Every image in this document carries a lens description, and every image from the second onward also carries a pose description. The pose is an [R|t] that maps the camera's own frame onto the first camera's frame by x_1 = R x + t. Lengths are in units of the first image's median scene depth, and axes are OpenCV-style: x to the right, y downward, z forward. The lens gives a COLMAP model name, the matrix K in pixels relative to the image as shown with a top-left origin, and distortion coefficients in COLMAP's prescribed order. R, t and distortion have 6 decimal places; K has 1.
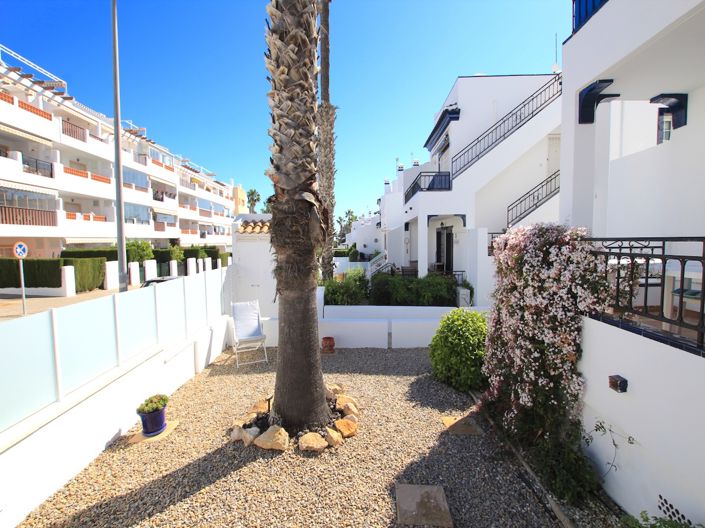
lens RADIAL K [[326.5, 0, 352.5], [0, 326.5, 264.0], [0, 0, 1]] dist [-0.025007, -0.000017]
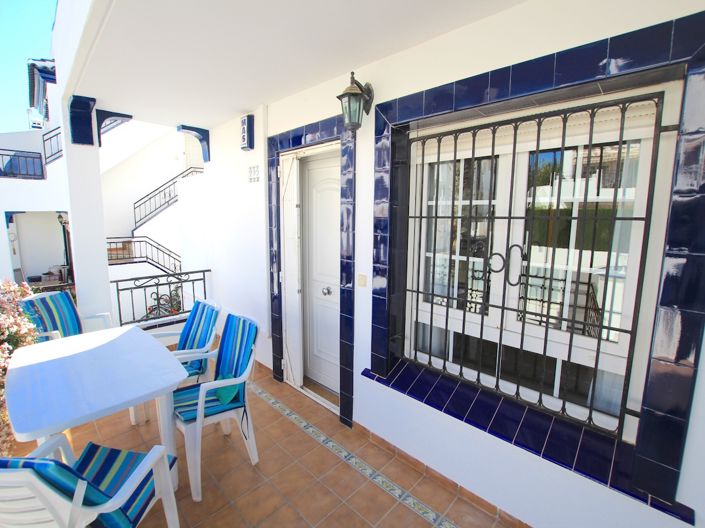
lens RADIAL K [[322.3, 0, 352.5], [0, 322.3, 264.0], [0, 0, 1]] dist [-0.027021, 0.000125]
pose [[0.666048, -0.095418, 0.739780, 0.219157], [0.035528, 0.994717, 0.096313, -0.074534], [-0.745062, -0.037866, 0.665920, -0.015736]]
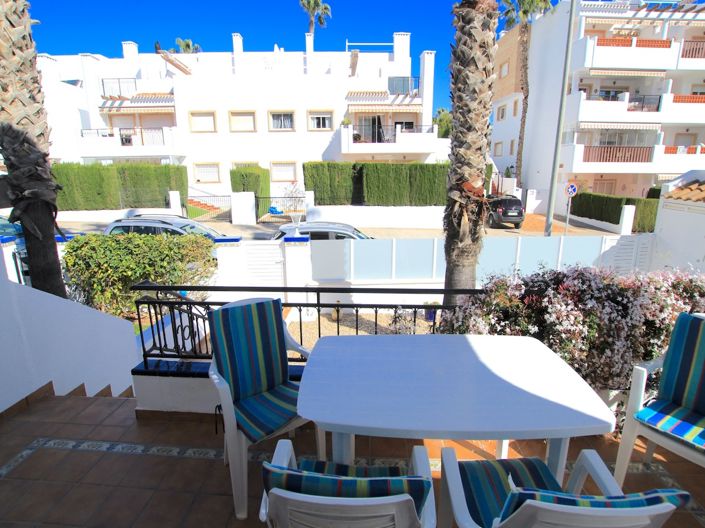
lens RADIAL K [[351.3, 0, 350.7], [0, 351.3, 249.6], [0, 0, 1]] dist [-0.023259, 0.000969]
pose [[-0.010569, 0.232281, -0.972591, 0.403163], [-0.066564, 0.970325, 0.232463, -0.092134], [0.997726, 0.067197, 0.005206, 0.188758]]
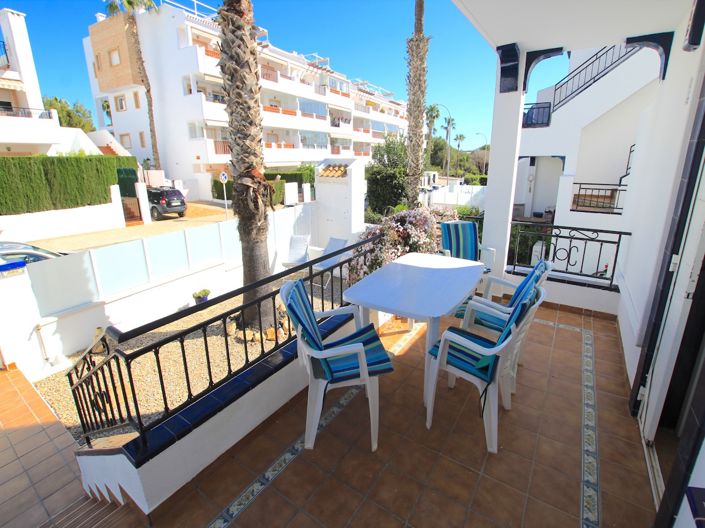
lens RADIAL K [[329.9, 0, 350.1], [0, 329.9, 248.9], [0, 0, 1]] dist [-0.028811, 0.000701]
pose [[0.848188, 0.141222, -0.510523, 0.335309], [-0.036075, 0.976968, 0.210316, -0.074861], [0.528466, -0.159970, 0.833747, -0.011487]]
